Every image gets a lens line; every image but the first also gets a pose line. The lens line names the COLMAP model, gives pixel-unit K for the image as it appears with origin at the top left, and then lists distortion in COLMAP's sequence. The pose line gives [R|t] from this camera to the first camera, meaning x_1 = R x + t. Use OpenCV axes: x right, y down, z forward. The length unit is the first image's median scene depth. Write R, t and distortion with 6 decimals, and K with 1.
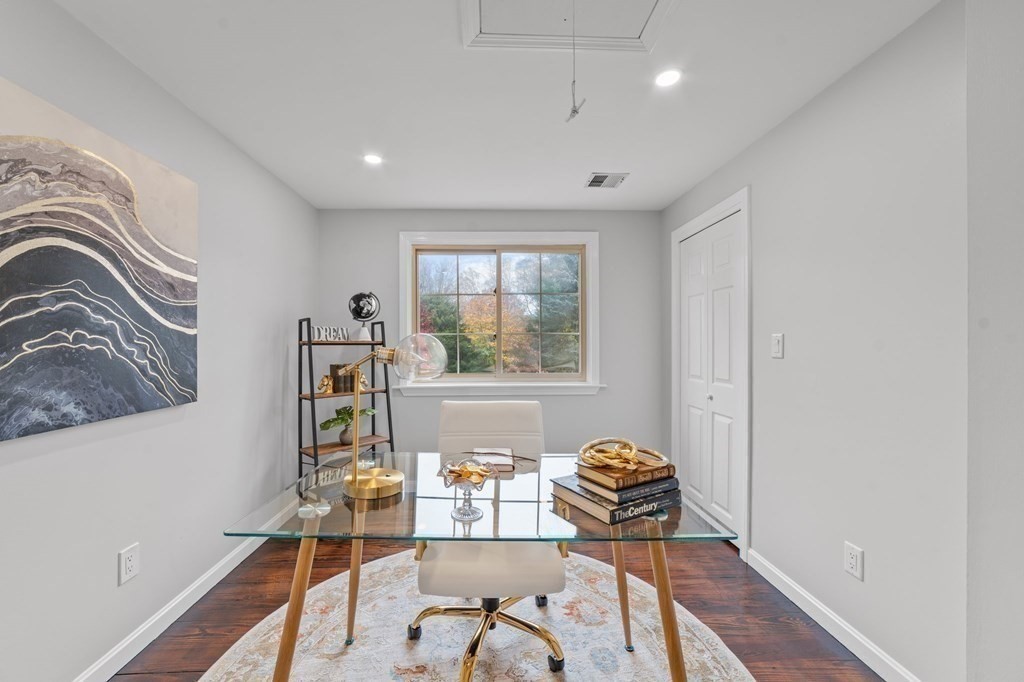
lens RADIAL K [[405.9, 0, 494.2], [0, 405.9, 343.0], [0, 0, 1]] dist [-0.029487, 0.009334]
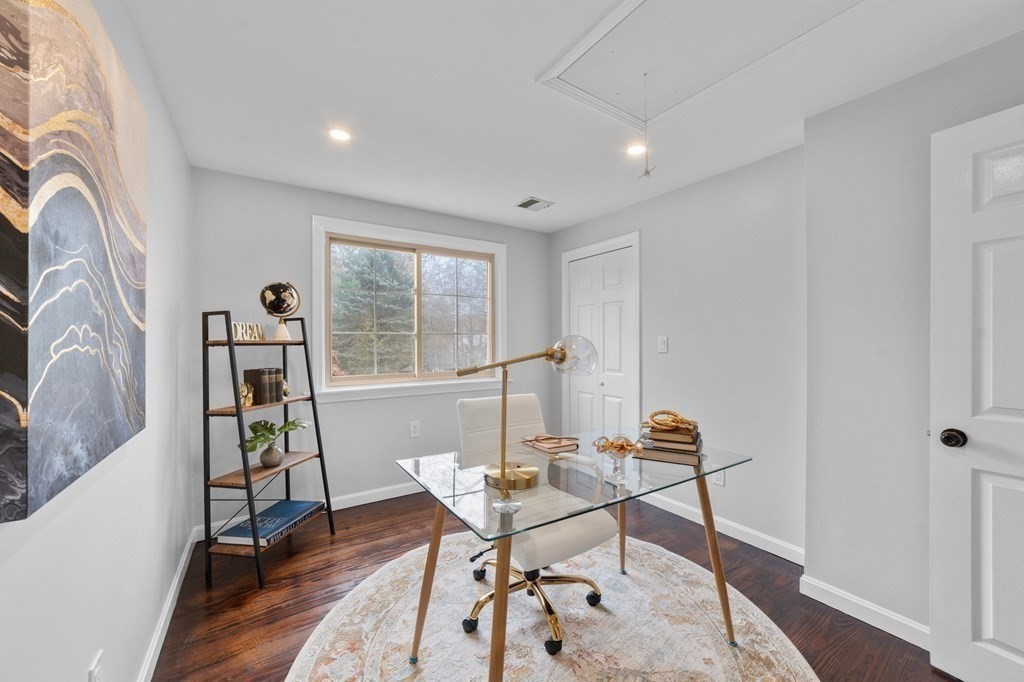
lens RADIAL K [[403.1, 0, 515.1], [0, 403.1, 341.8], [0, 0, 1]] dist [-0.031057, 0.011472]
pose [[0.835361, 0.000164, 0.549701, -0.398679], [0.000084, 1.000000, -0.000426, -0.001923], [-0.549701, 0.000402, 0.835361, 0.050473]]
